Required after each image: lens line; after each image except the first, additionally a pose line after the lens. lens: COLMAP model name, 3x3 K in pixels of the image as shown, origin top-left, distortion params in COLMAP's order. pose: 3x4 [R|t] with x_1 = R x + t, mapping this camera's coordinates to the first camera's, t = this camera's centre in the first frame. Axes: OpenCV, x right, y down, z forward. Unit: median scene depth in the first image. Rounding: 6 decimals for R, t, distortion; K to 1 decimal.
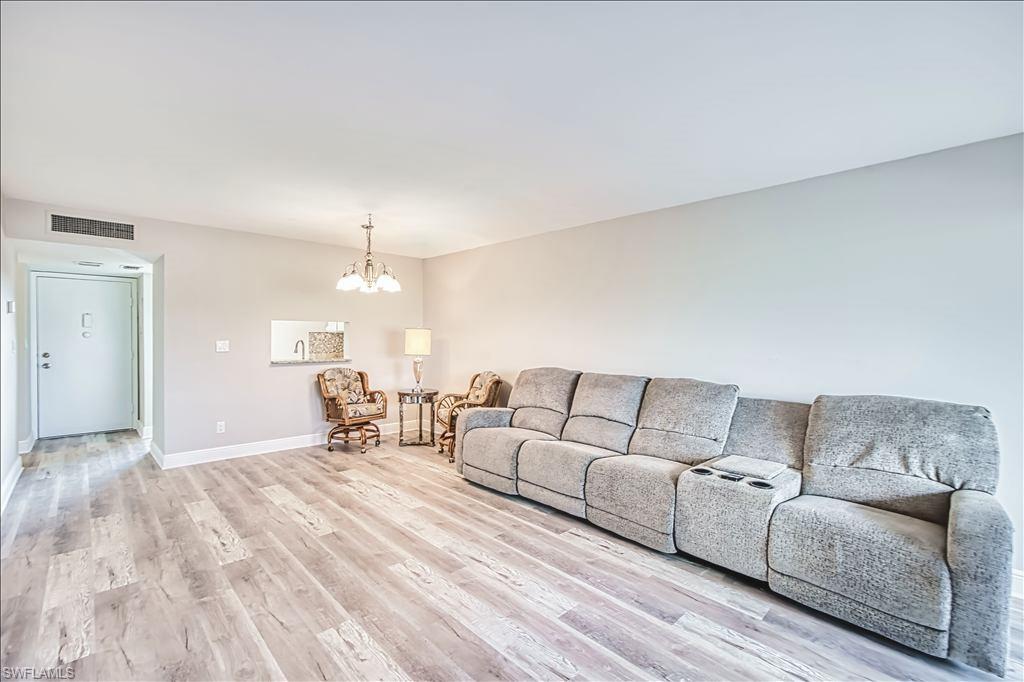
lens RADIAL K [[455.1, 0, 512.0], [0, 455.1, 341.0], [0, 0, 1]] dist [-0.007908, 0.000817]
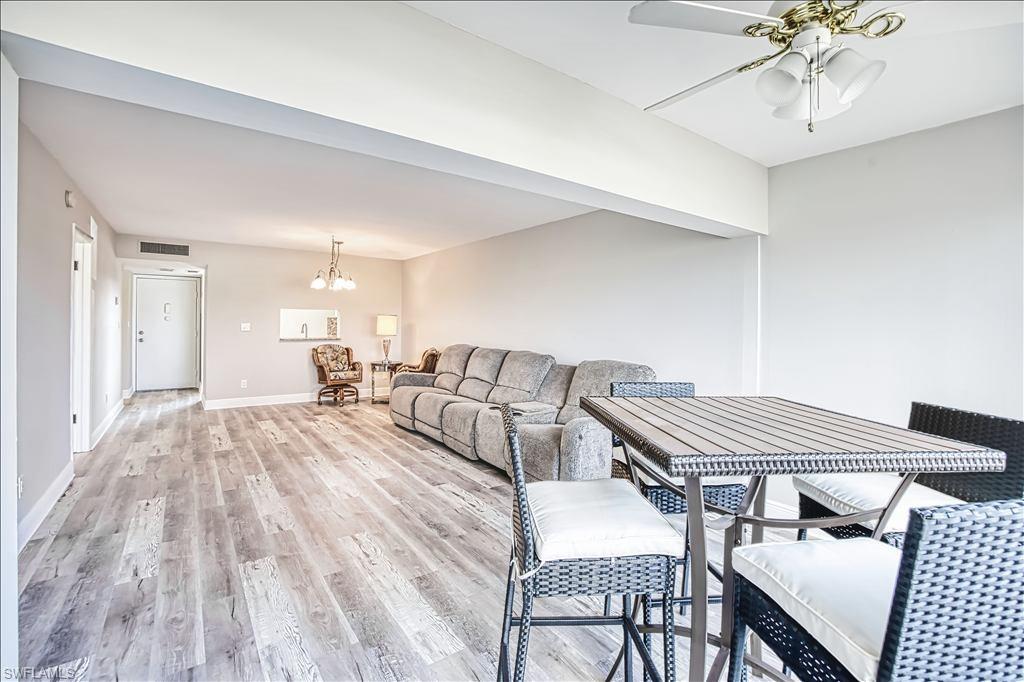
lens RADIAL K [[458.4, 0, 516.0], [0, 458.4, 323.6], [0, 0, 1]] dist [-0.034129, -0.000447]
pose [[0.992156, 0.005134, -0.124899, 0.450034], [-0.005992, 0.999961, -0.006499, 0.005501], [0.124861, 0.007197, 0.992148, -0.358410]]
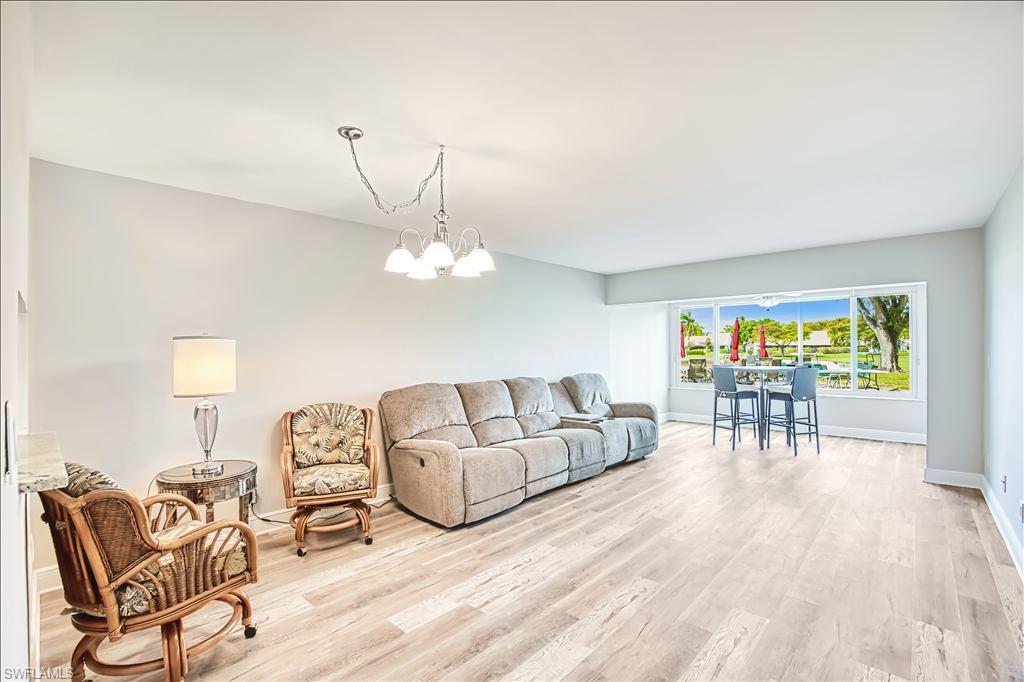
lens RADIAL K [[469.8, 0, 512.0], [0, 469.8, 341.0], [0, 0, 1]] dist [-0.042211, 0.000519]
pose [[-0.088939, 0.014730, 0.995928, -0.935163], [0.012695, 0.999826, -0.013654, -0.005814], [-0.995956, 0.011429, -0.089111, 0.998874]]
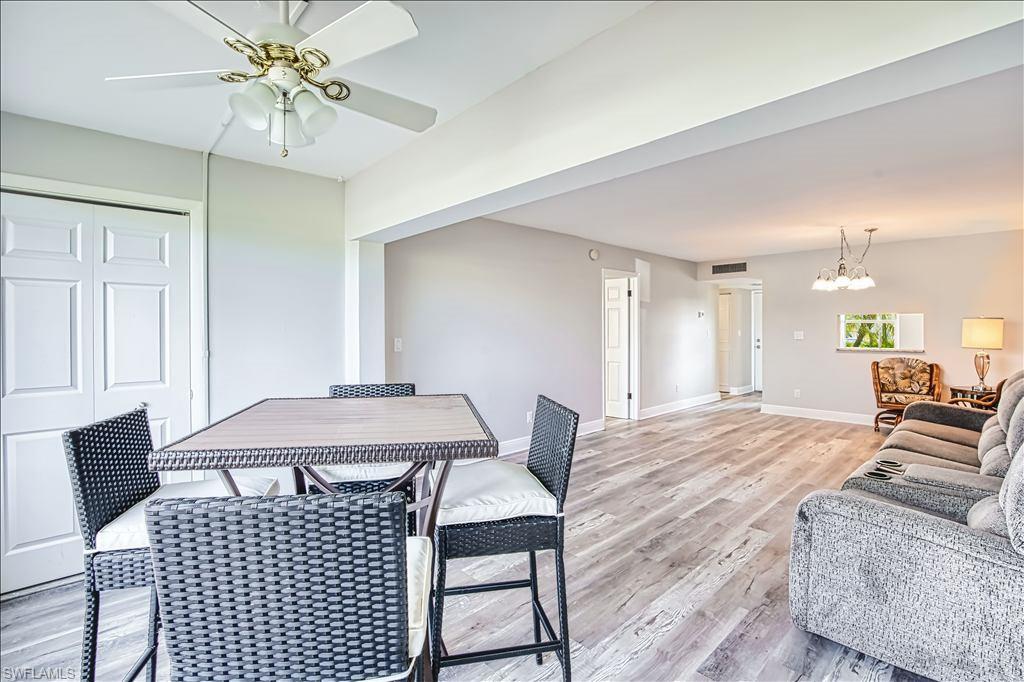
lens RADIAL K [[472.7, 0, 512.0], [0, 472.7, 341.0], [0, 0, 1]] dist [-0.001920, 0.000043]
pose [[0.006665, 0.020176, -0.999774, 0.952022], [-0.003670, 0.999790, 0.020151, 0.002718], [0.999971, 0.003534, 0.006738, 0.127136]]
